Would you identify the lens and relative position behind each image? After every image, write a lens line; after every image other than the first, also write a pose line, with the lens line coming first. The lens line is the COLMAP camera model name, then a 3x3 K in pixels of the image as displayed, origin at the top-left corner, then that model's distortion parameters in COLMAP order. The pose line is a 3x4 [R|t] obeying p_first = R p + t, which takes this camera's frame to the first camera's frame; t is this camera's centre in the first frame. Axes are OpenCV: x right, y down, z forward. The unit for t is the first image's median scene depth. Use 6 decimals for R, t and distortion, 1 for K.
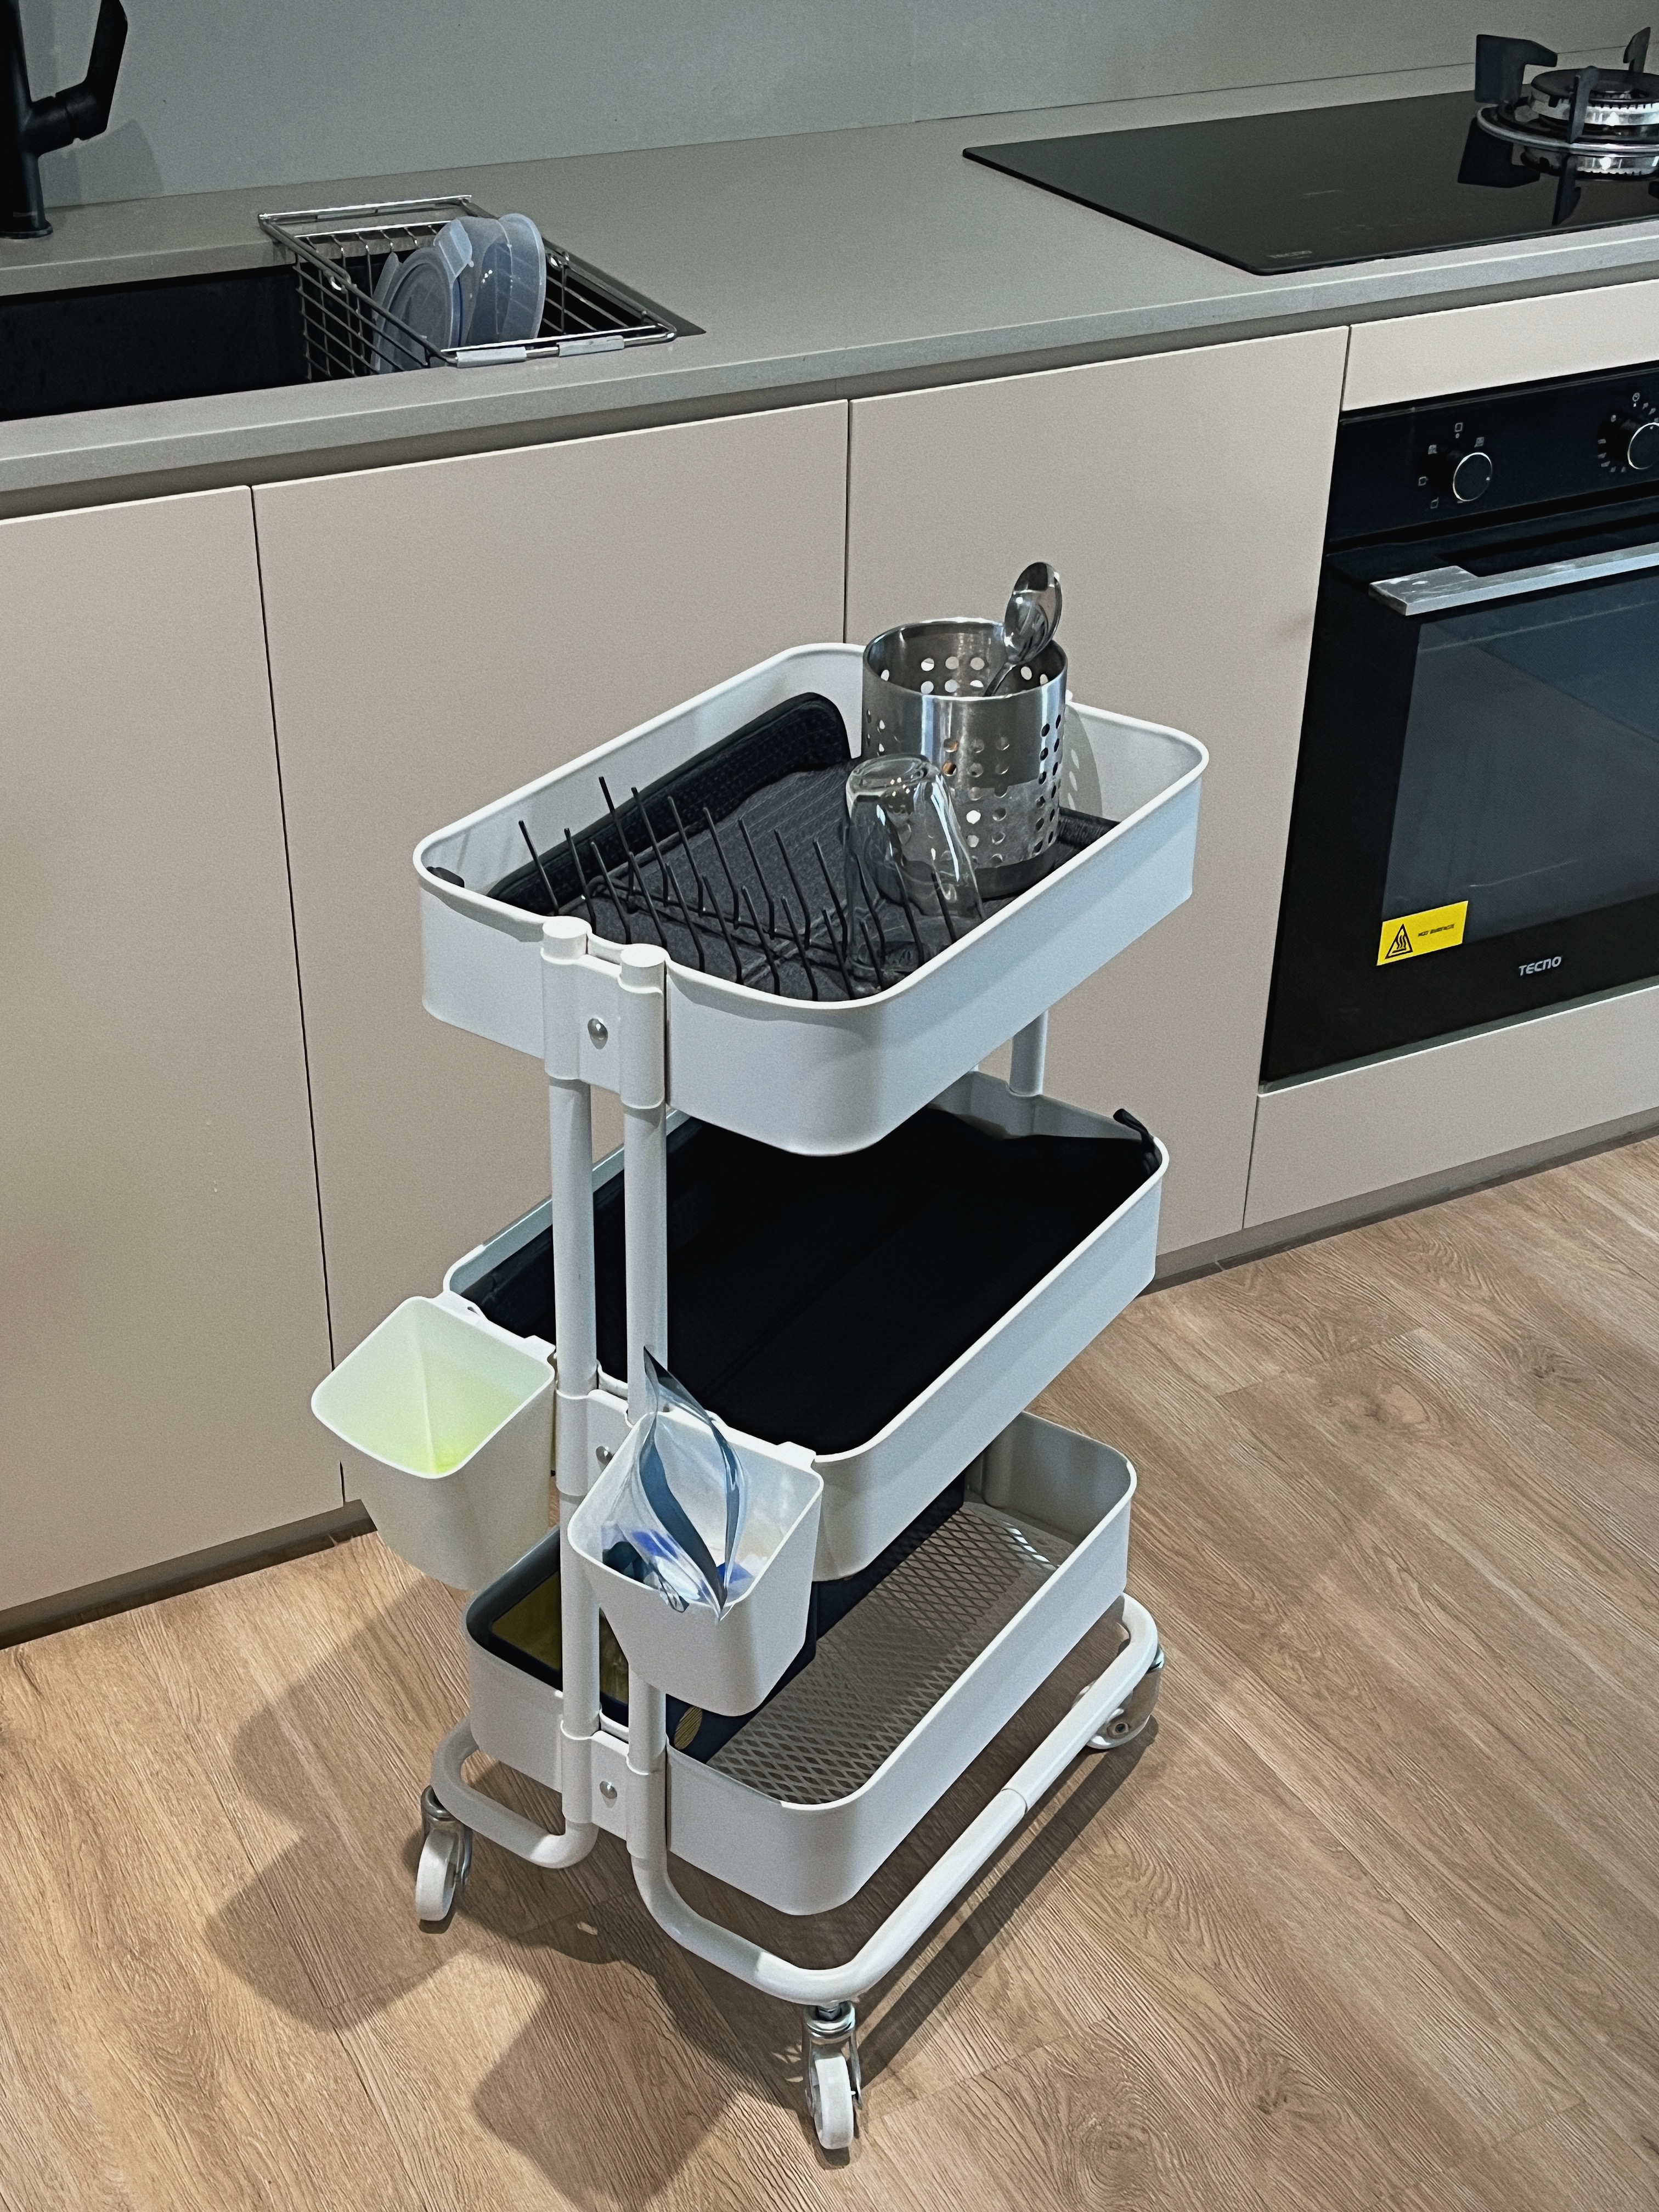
lens RADIAL K [[2742.6, 0, 749.5], [0, 2742.6, 1196.6], [0, 0, 1]] dist [-0.004724, 0.010719]
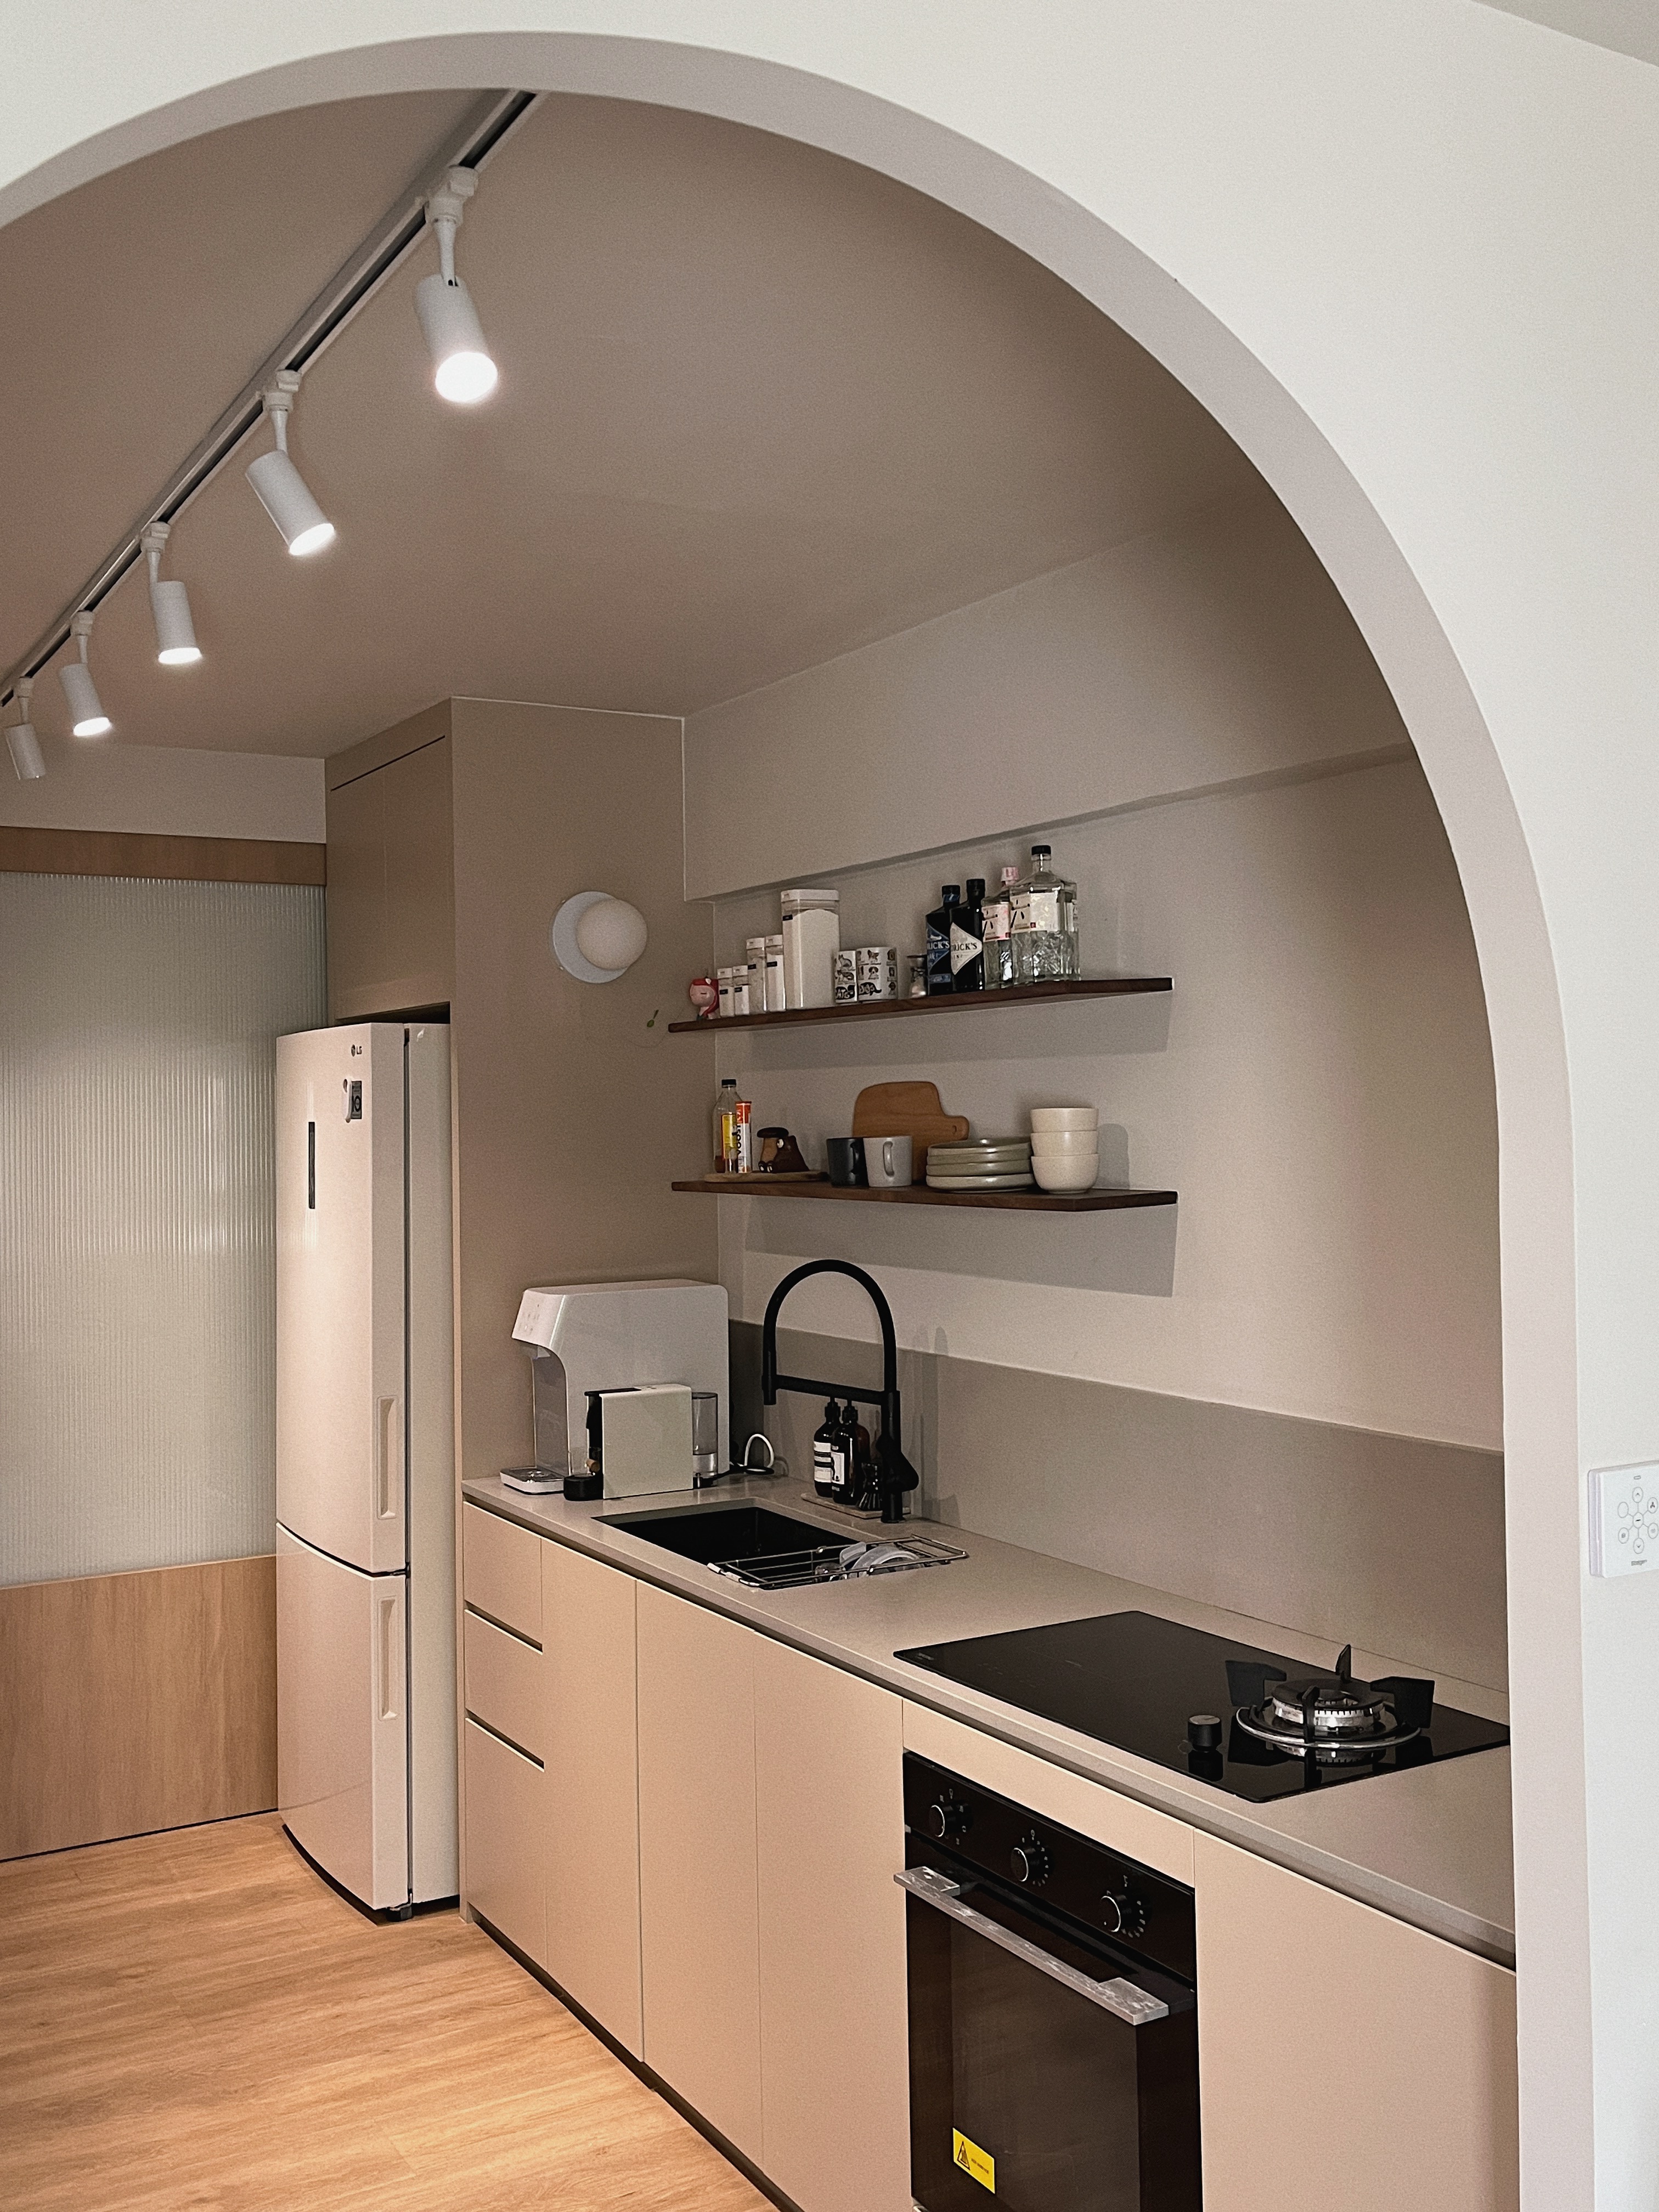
lens RADIAL K [[2035.8, 0, 828.6], [0, 2035.8, 1099.6], [0, 0, 1]] dist [0.058307, -0.085514]
pose [[0.048467, -0.015947, -0.998697, 1.469783], [-0.531896, 0.845896, -0.039321, -0.535884], [0.845421, 0.533109, 0.032516, 0.658426]]
